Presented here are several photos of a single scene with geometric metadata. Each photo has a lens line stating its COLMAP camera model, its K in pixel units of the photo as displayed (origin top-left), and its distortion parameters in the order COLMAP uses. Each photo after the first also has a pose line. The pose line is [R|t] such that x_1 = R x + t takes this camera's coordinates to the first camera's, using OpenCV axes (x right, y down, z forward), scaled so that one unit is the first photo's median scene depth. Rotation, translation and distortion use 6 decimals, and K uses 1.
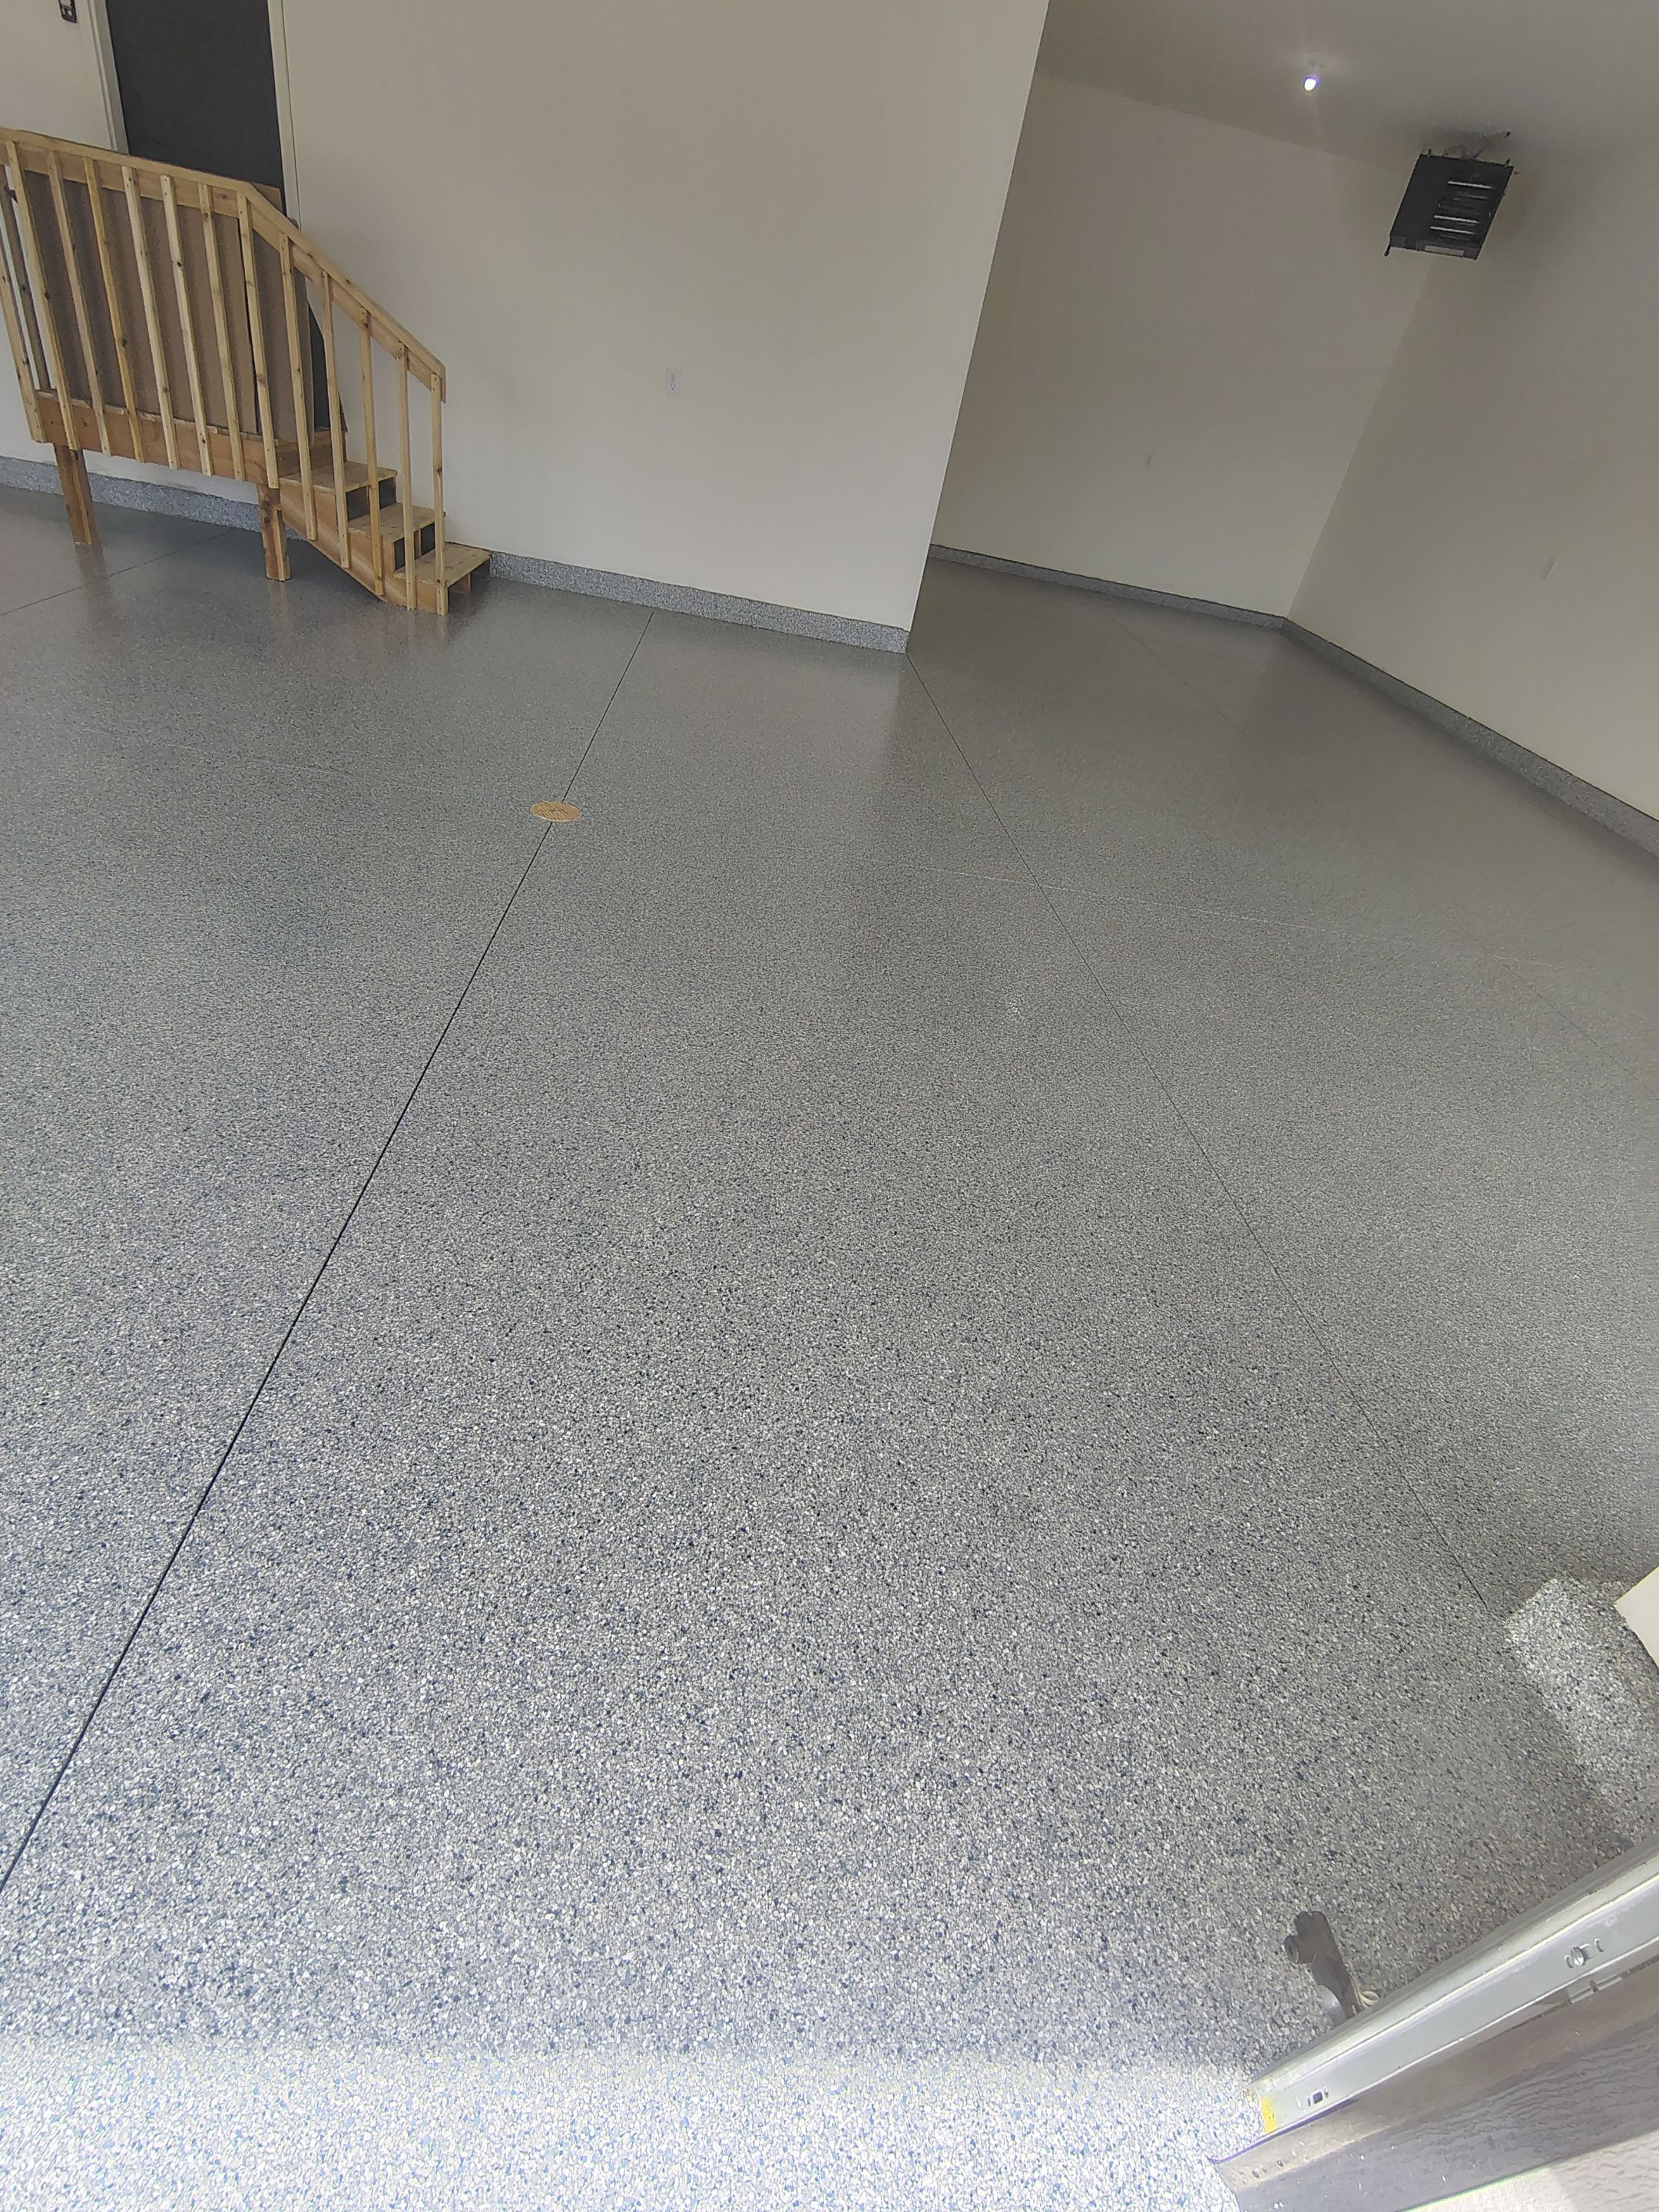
lens RADIAL K [[1033.6, 0, 817.5], [0, 1033.6, 1098.5], [0, 0, 1]] dist [-0.010799, 0.005980]
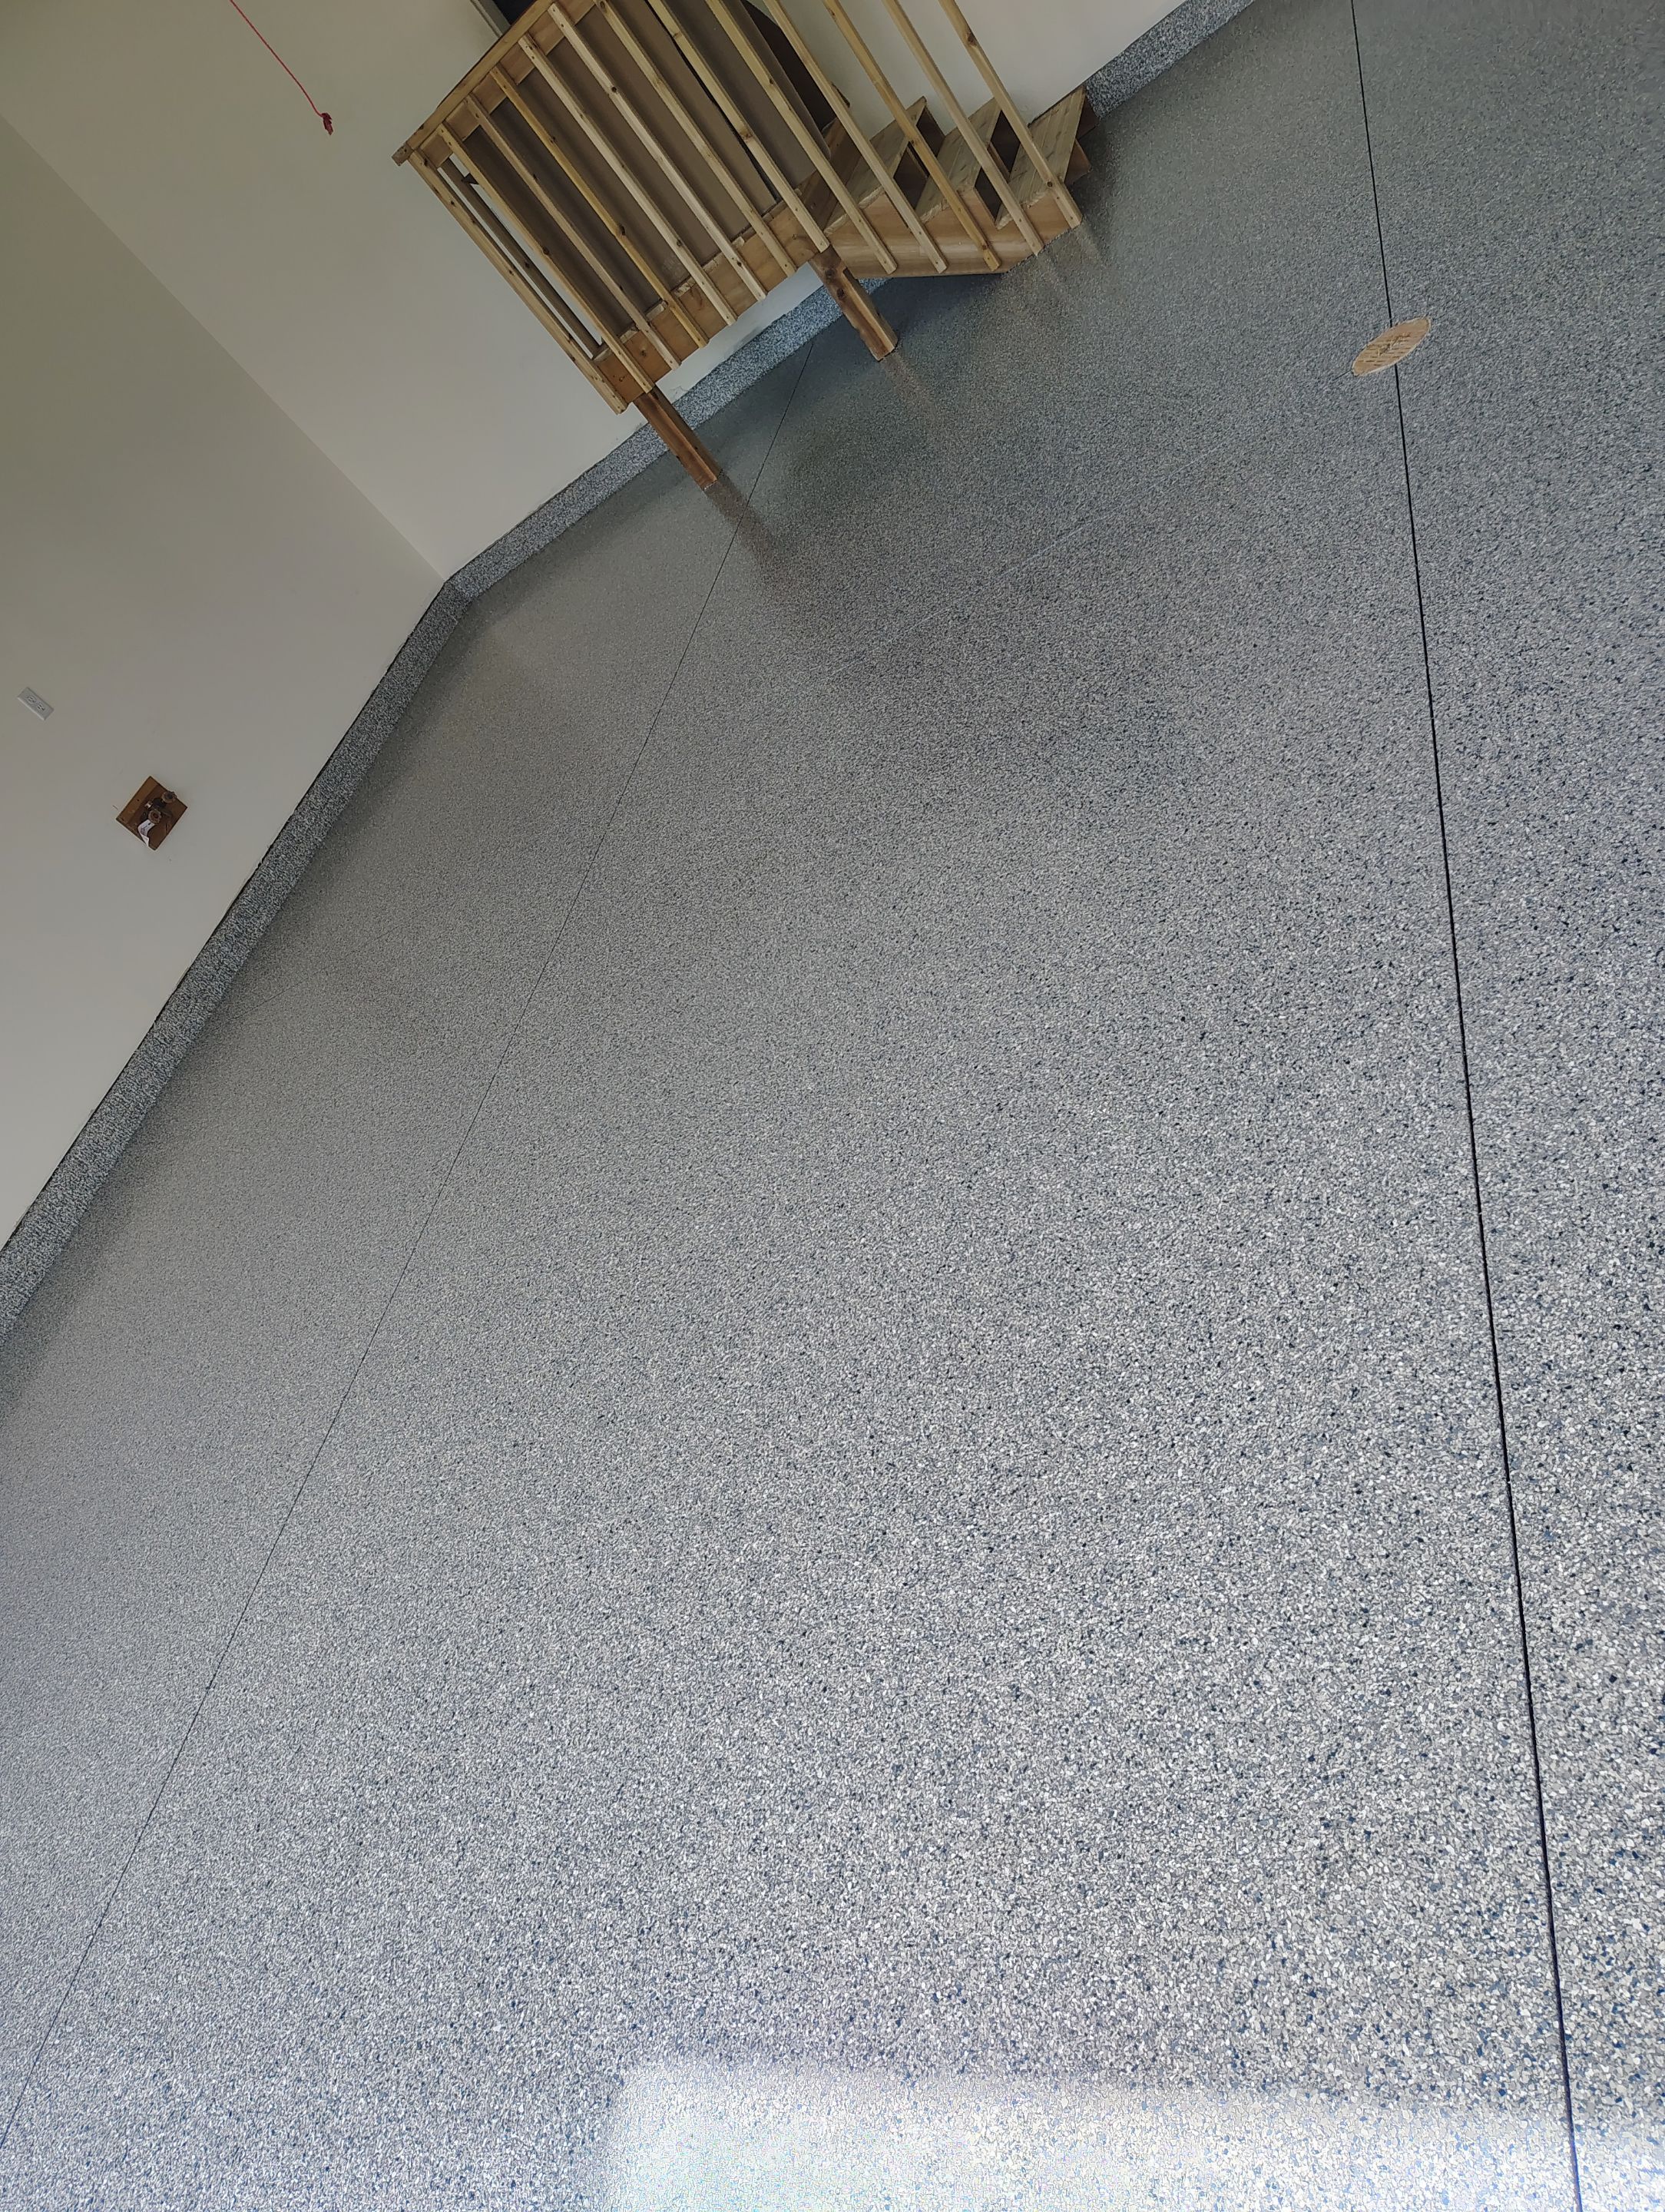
lens RADIAL K [[1508.2, 0, 870.0], [0, 1508.2, 1132.2], [0, 0, 1]] dist [0.034997, -0.041057]
pose [[0.655994, -0.373907, -0.655641, -0.066698], [0.482012, 0.875994, -0.017301, -0.005979], [0.580807, -0.304678, 0.754874, 0.001067]]
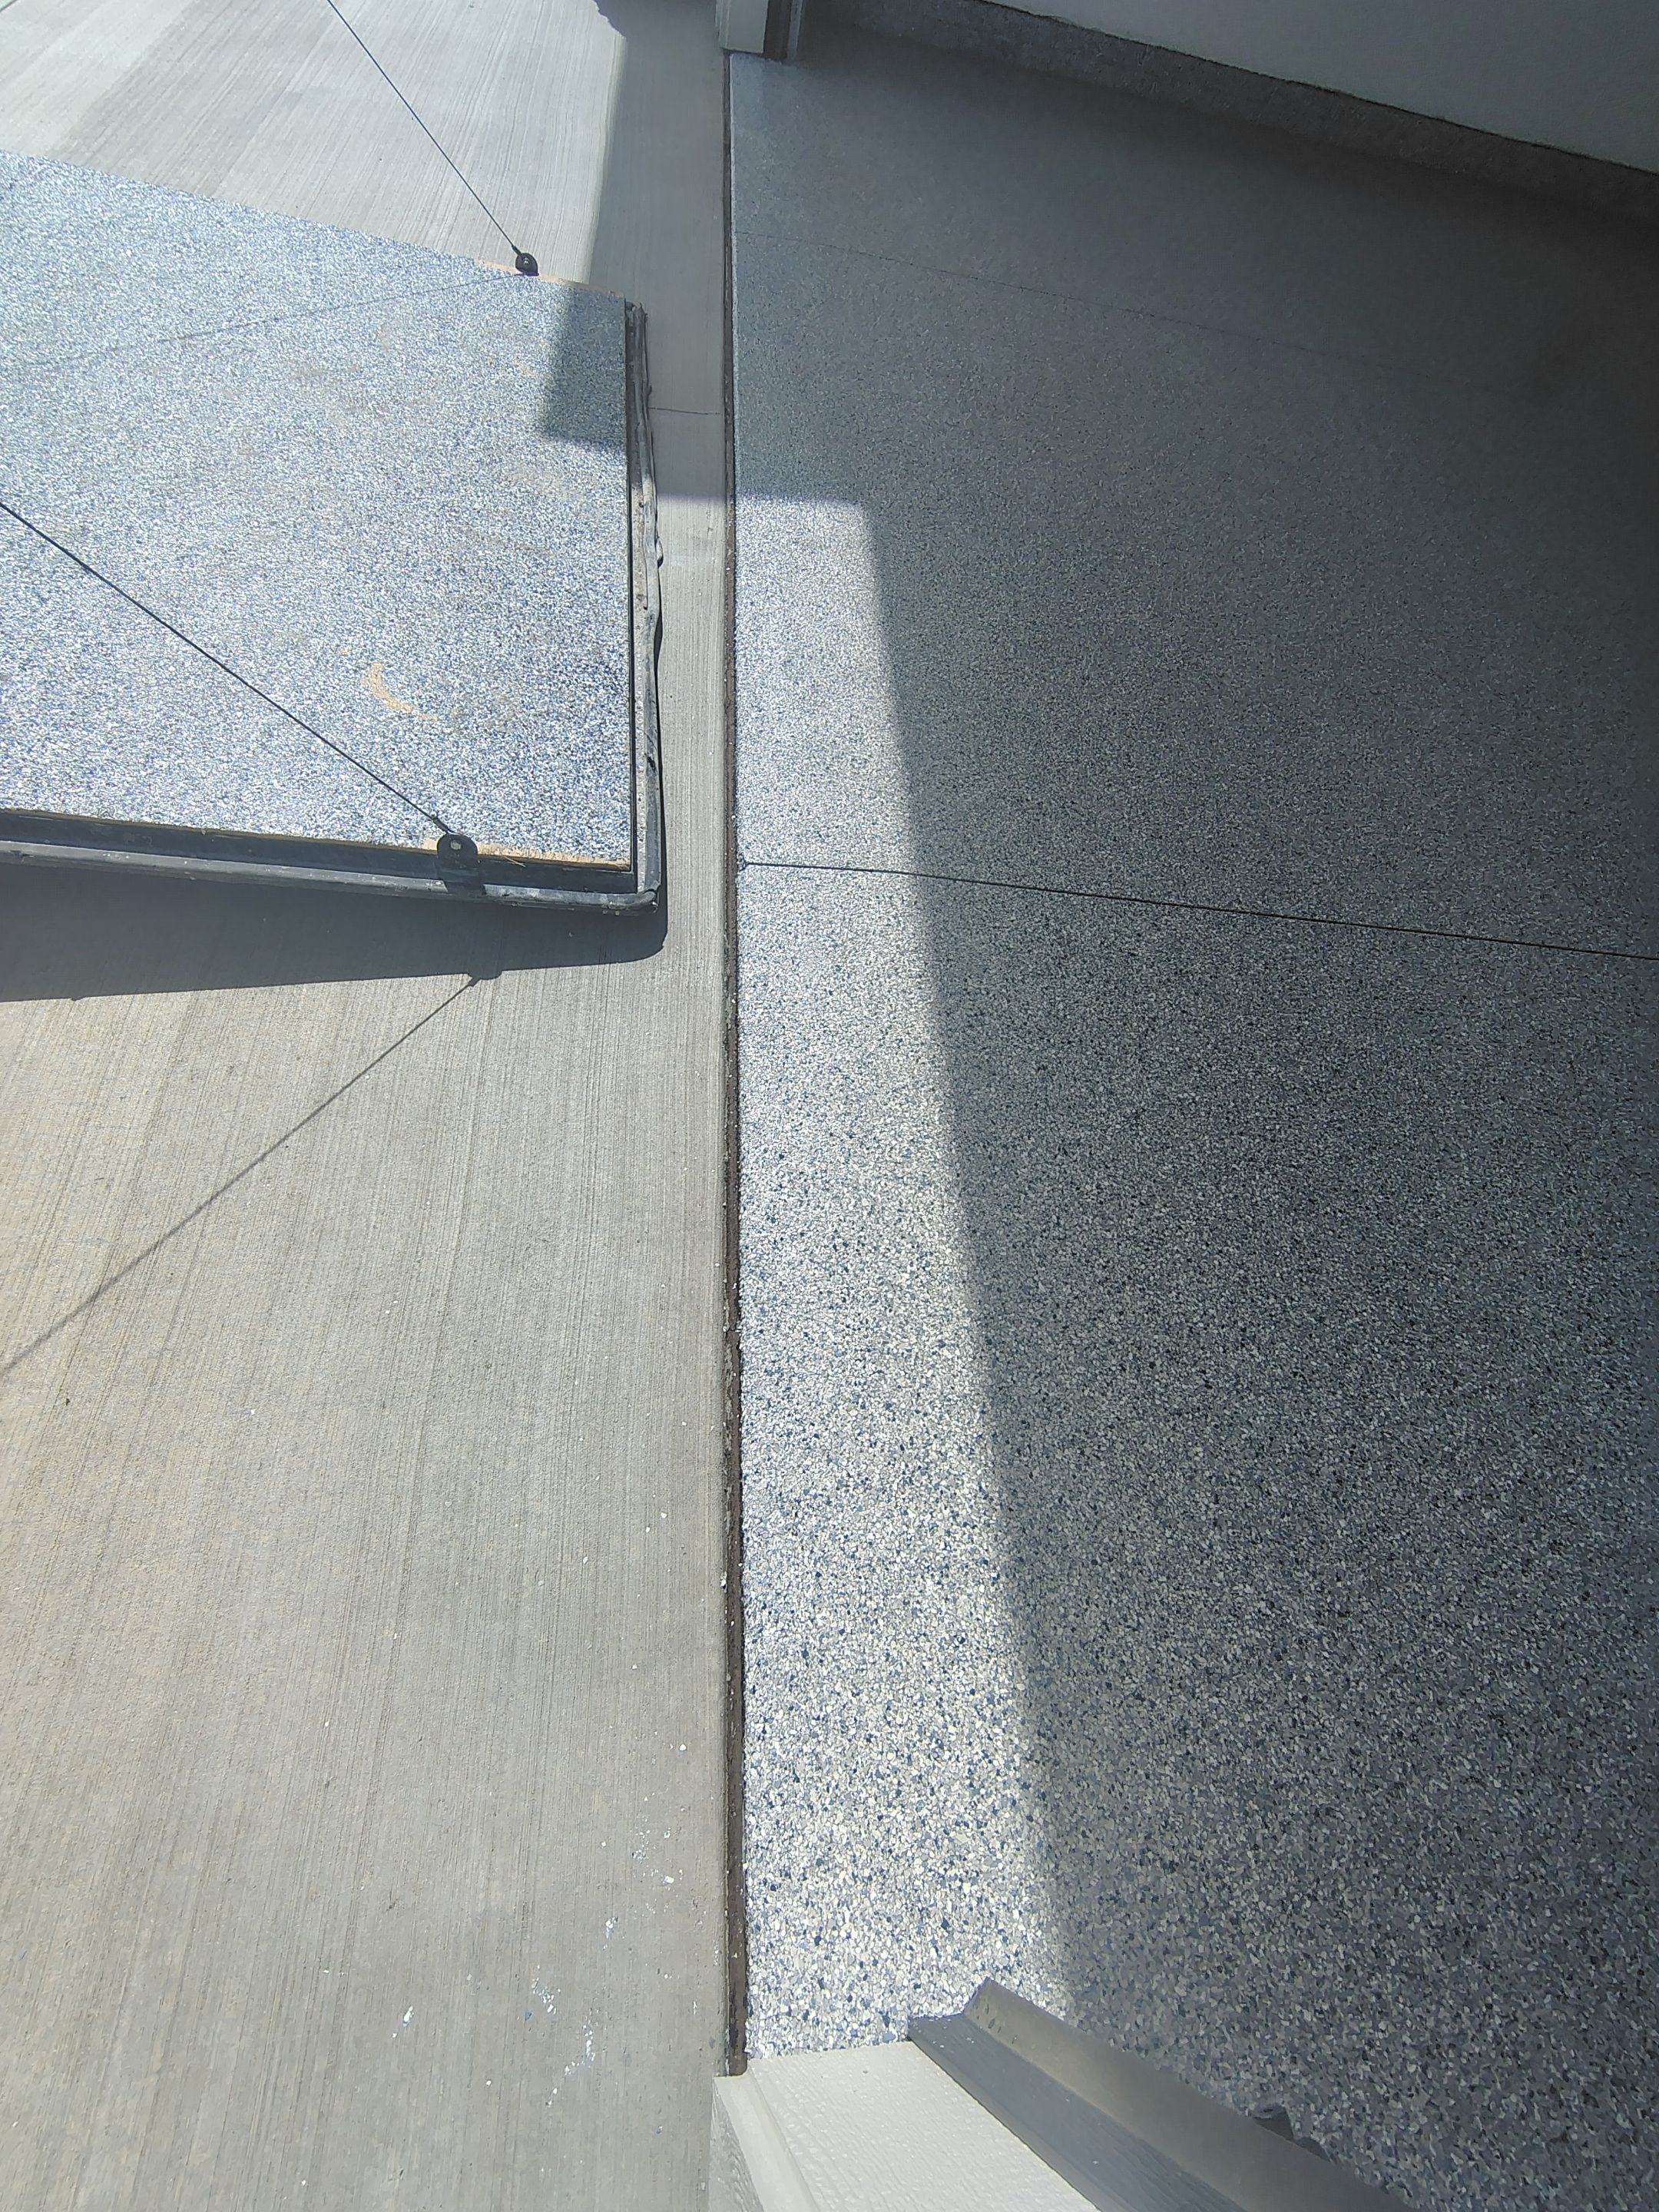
lens RADIAL K [[1033.6, 0, 829.8], [0, 1033.6, 1105.1], [0, 0, 1]] dist [-0.010799, 0.005980]
pose [[0.060847, 0.728281, -0.682572, 0.202167], [-0.713636, 0.509857, 0.480384, 0.189121], [0.697869, 0.457878, 0.550751, 0.081927]]
